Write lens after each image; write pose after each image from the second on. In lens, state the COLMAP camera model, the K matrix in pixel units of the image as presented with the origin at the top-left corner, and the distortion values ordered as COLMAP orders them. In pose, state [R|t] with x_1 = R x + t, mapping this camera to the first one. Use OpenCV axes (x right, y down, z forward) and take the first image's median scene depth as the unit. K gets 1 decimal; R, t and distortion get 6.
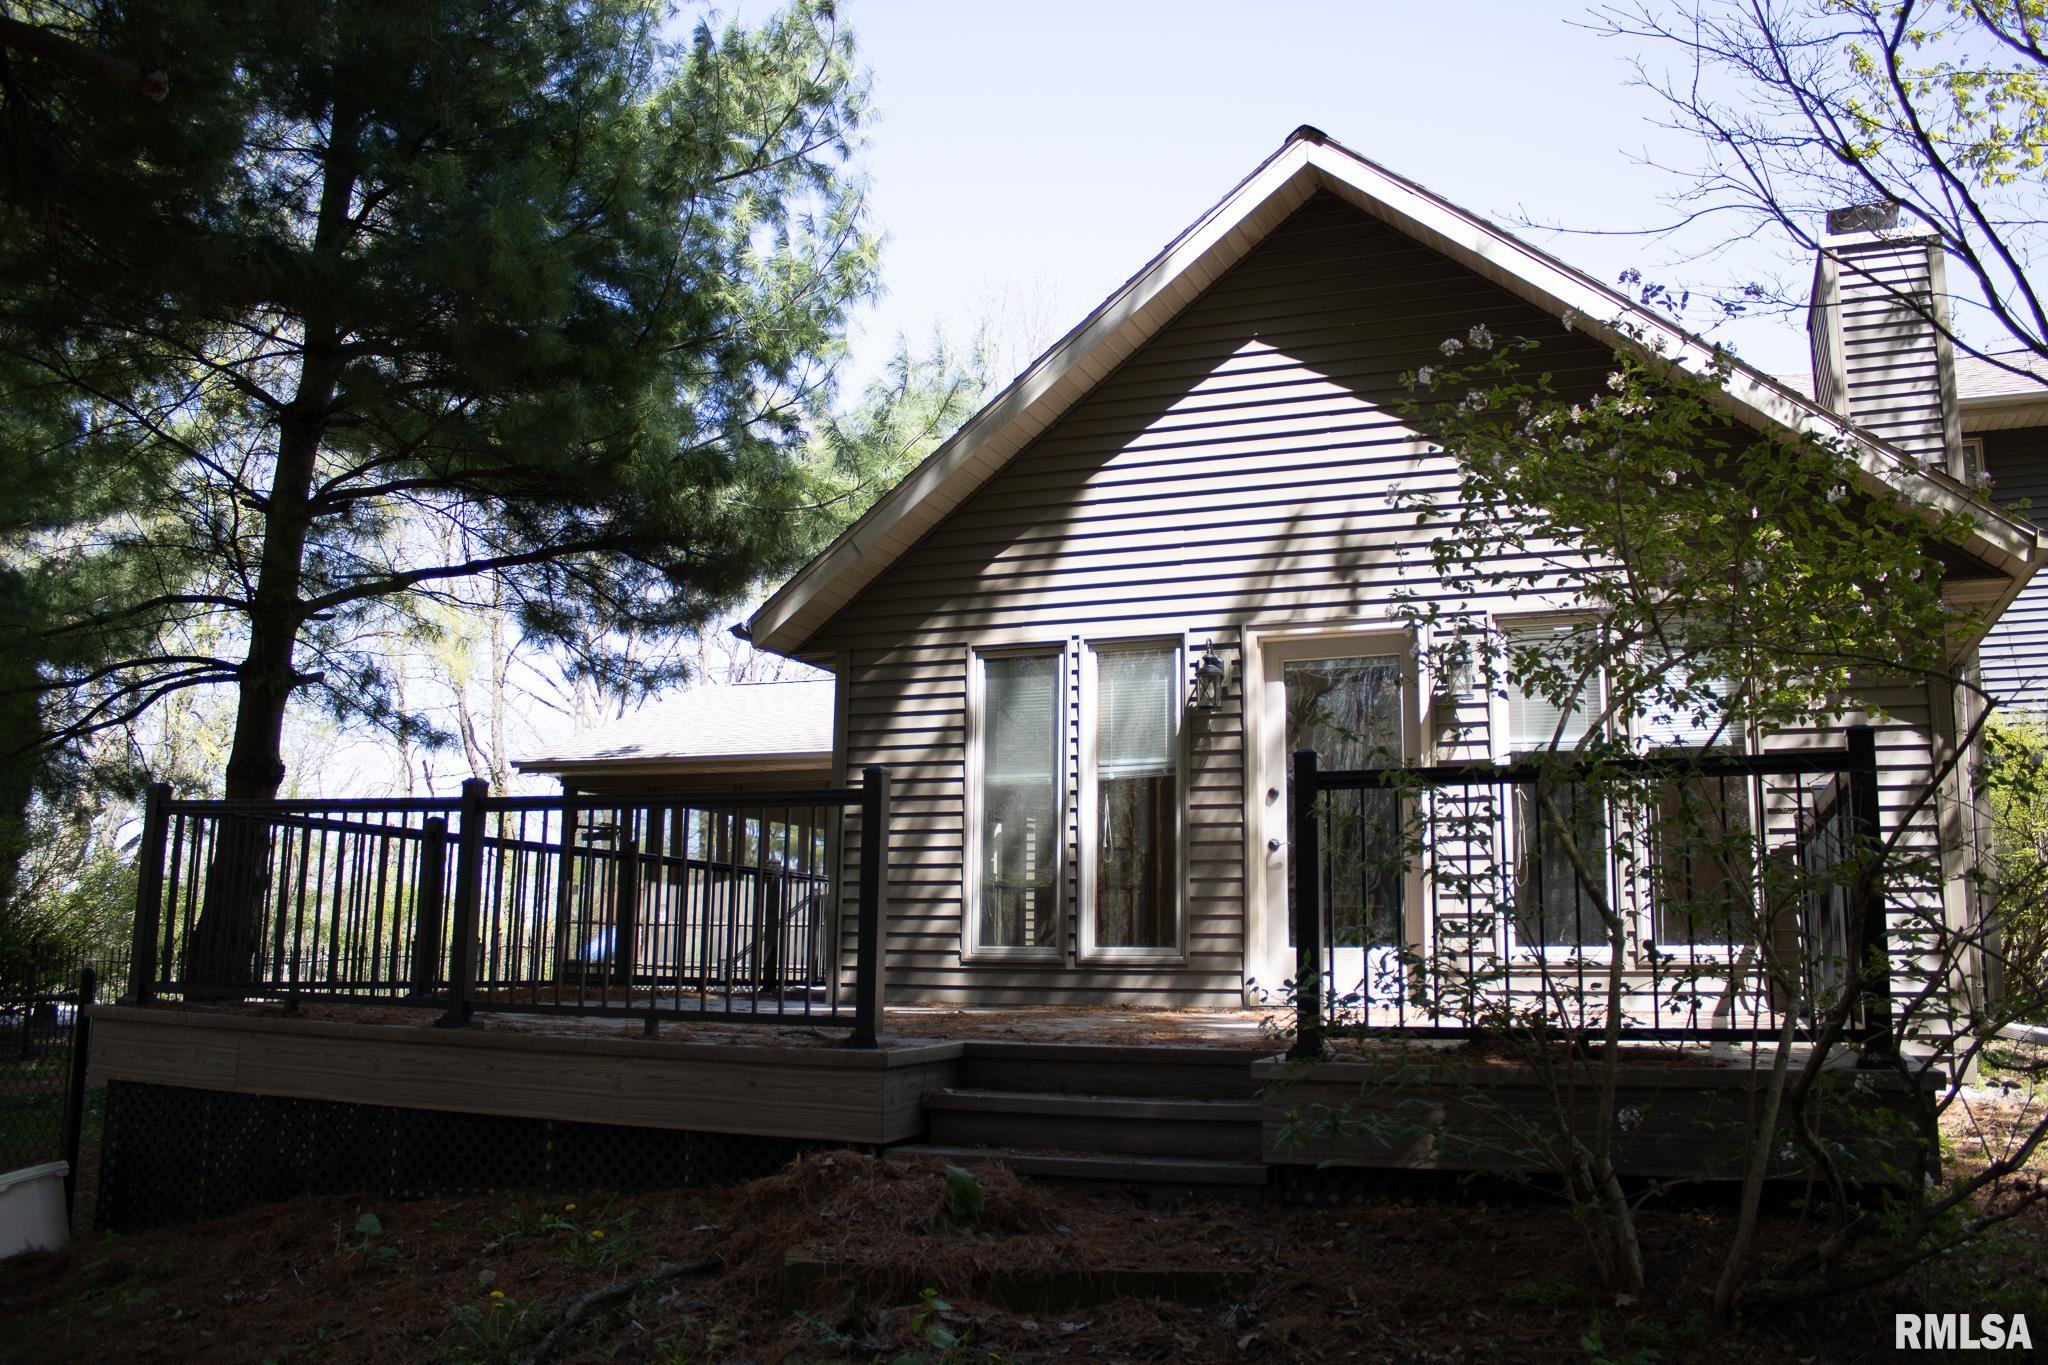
lens RADIAL K [[1674.7, 0, 1055.5], [0, 1674.7, 672.5], [0, 0, 1]] dist [-0.174571, 0.144071]
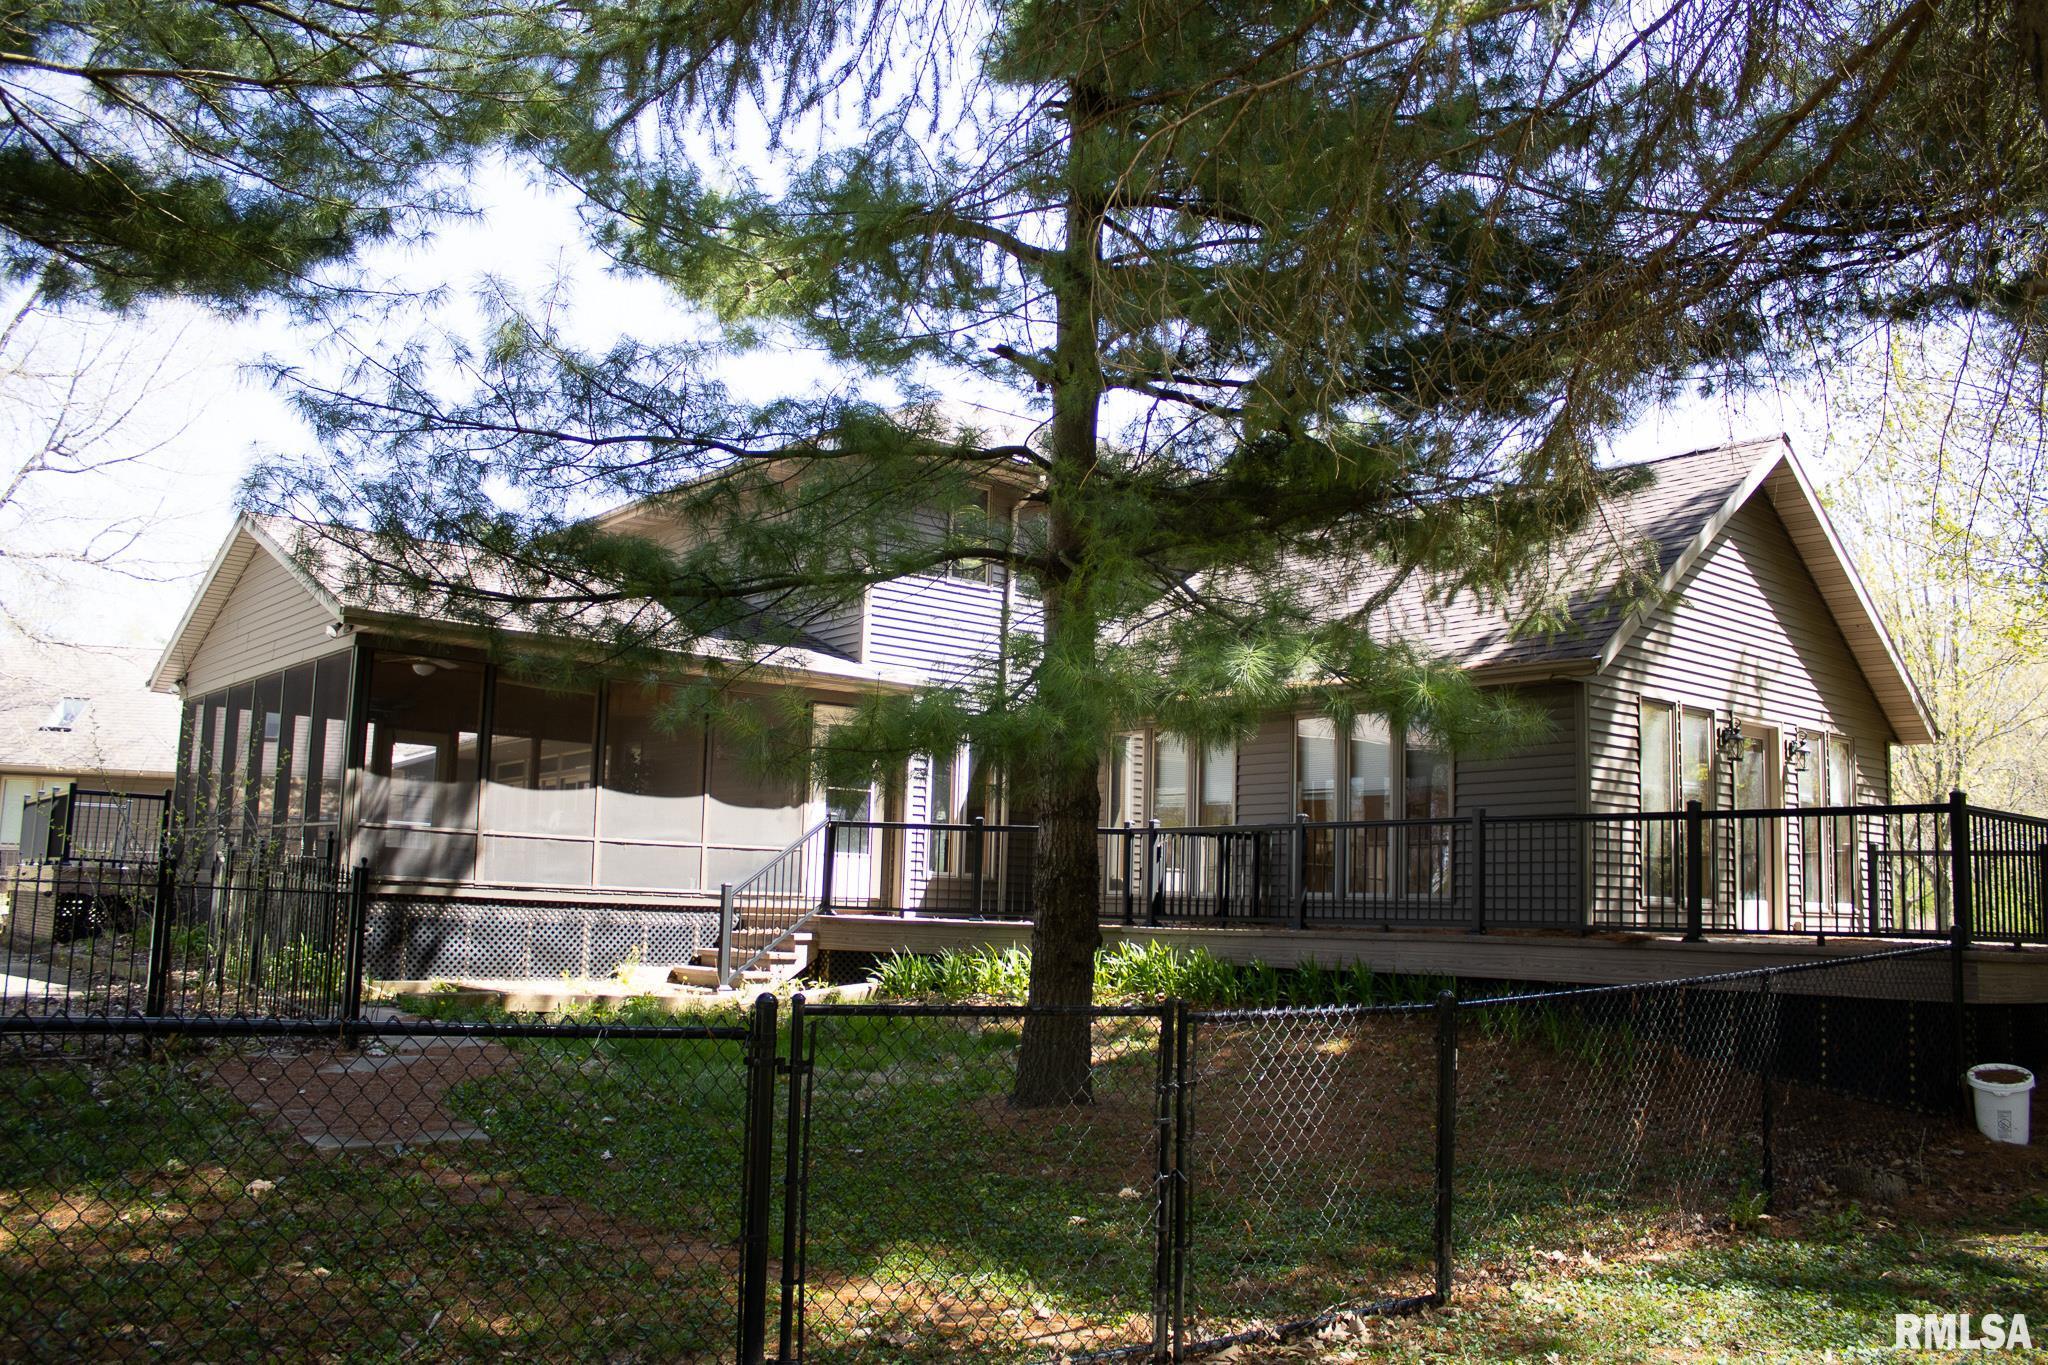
lens RADIAL K [[1674.7, 0, 1055.5], [0, 1674.7, 672.5], [0, 0, 1]] dist [-0.174571, 0.144071]
pose [[0.476475, 0.121388, 0.870768, -1.584262], [-0.182096, 0.982572, -0.037333, 0.114533], [-0.860124, -0.140775, 0.490275, 0.739932]]
